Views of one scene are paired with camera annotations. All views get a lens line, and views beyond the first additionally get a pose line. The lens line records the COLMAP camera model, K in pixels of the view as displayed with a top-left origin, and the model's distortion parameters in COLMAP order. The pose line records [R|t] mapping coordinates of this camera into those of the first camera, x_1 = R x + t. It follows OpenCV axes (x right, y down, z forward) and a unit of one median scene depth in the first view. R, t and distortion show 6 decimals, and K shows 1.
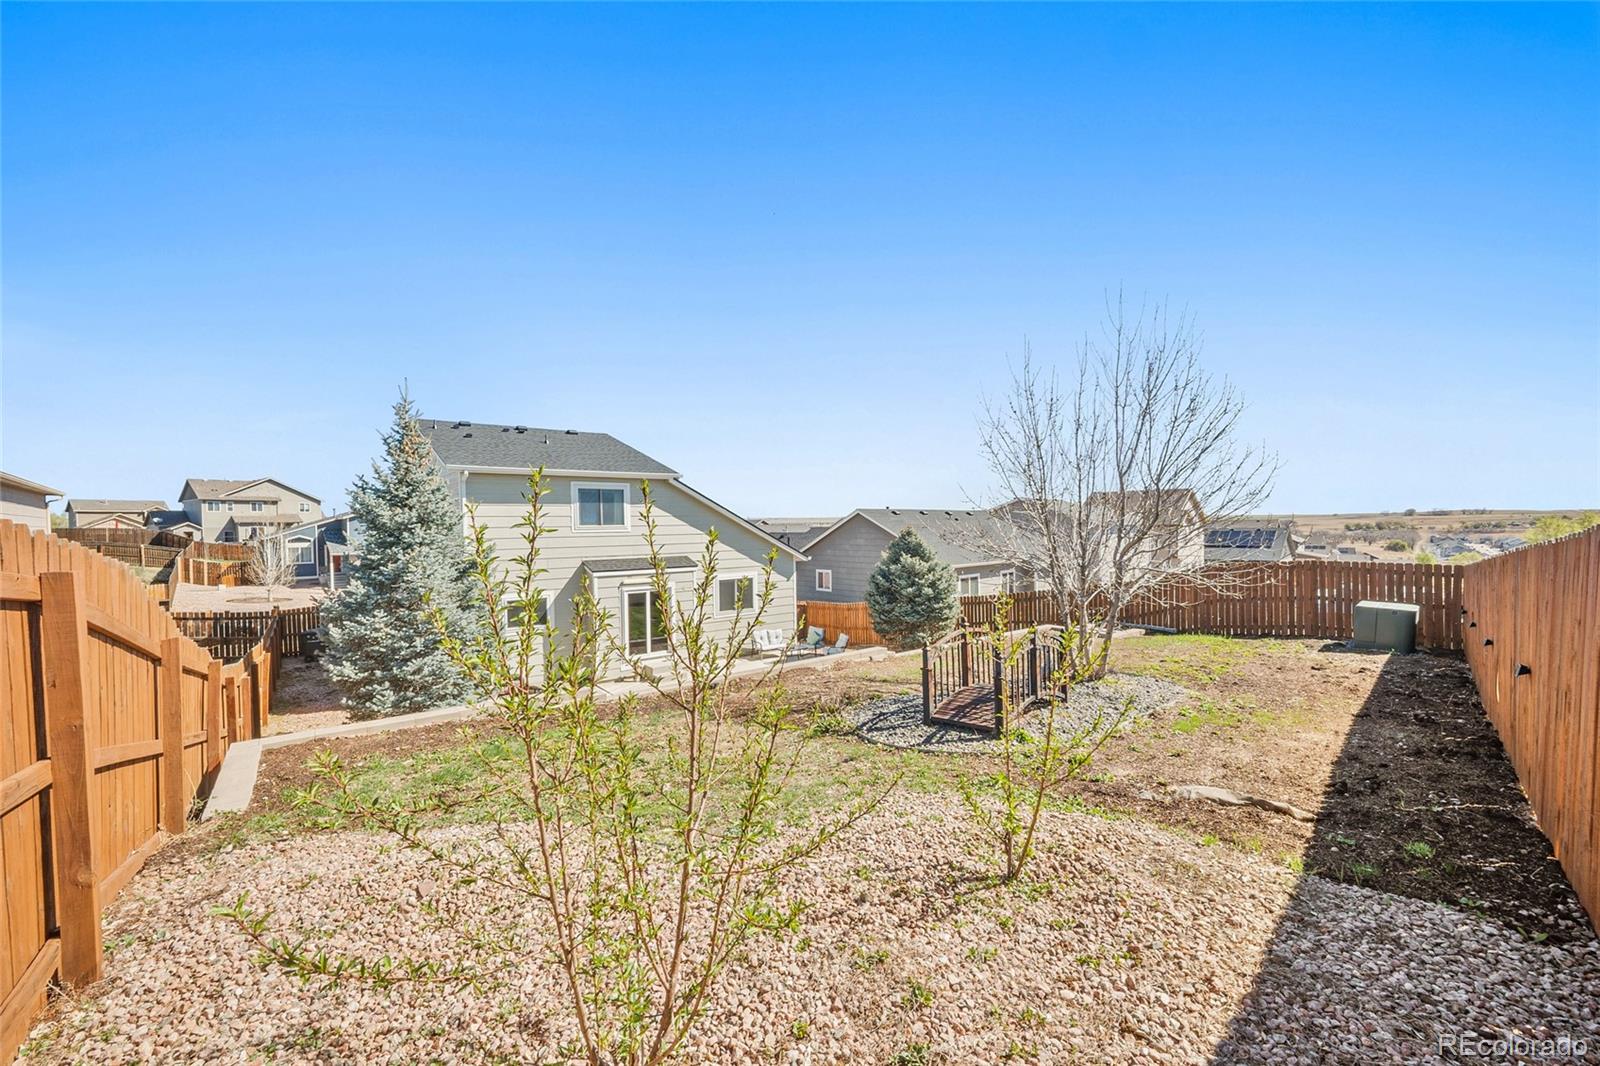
lens RADIAL K [[631.0, 0, 790.0], [0, 631.0, 541.6], [0, 0, 1]] dist [-0.000560, -0.000477]
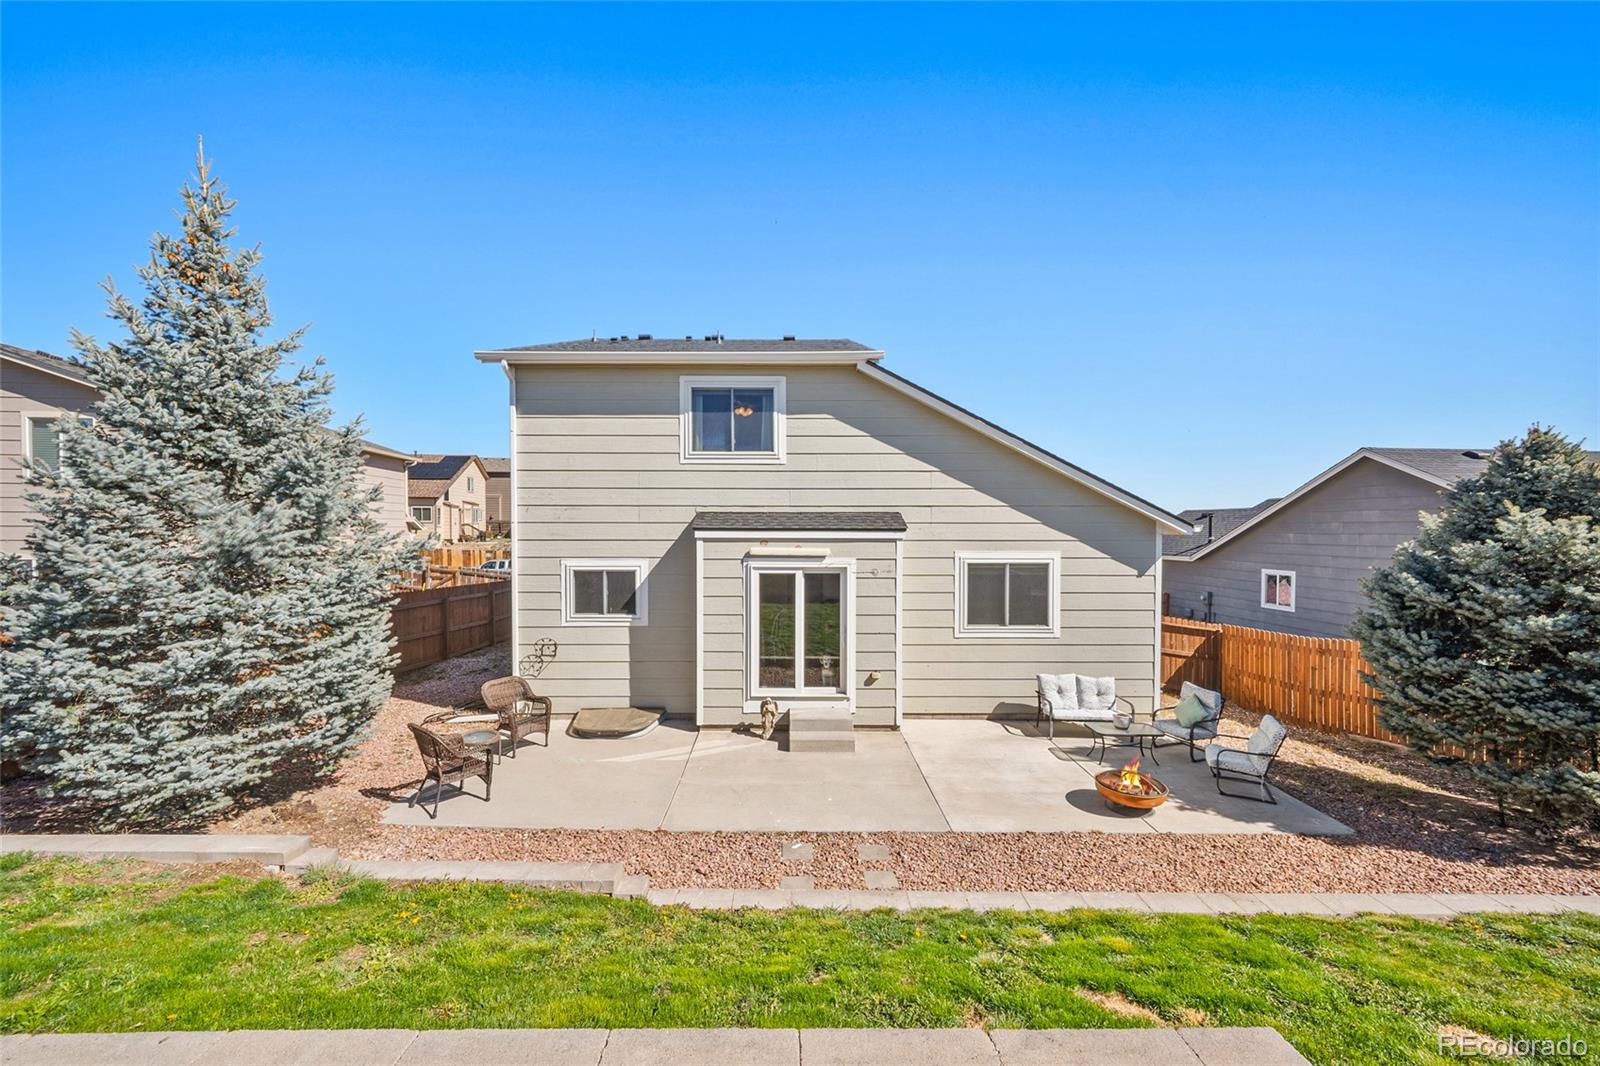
lens RADIAL K [[631.0, 0, 790.0], [0, 631.0, 541.6], [0, 0, 1]] dist [-0.000560, -0.000477]
pose [[0.790846, 0.028100, -0.611370, 0.086800], [-0.028297, 0.999556, 0.009338, 0.044591], [0.611361, 0.009915, 0.791290, 0.530635]]
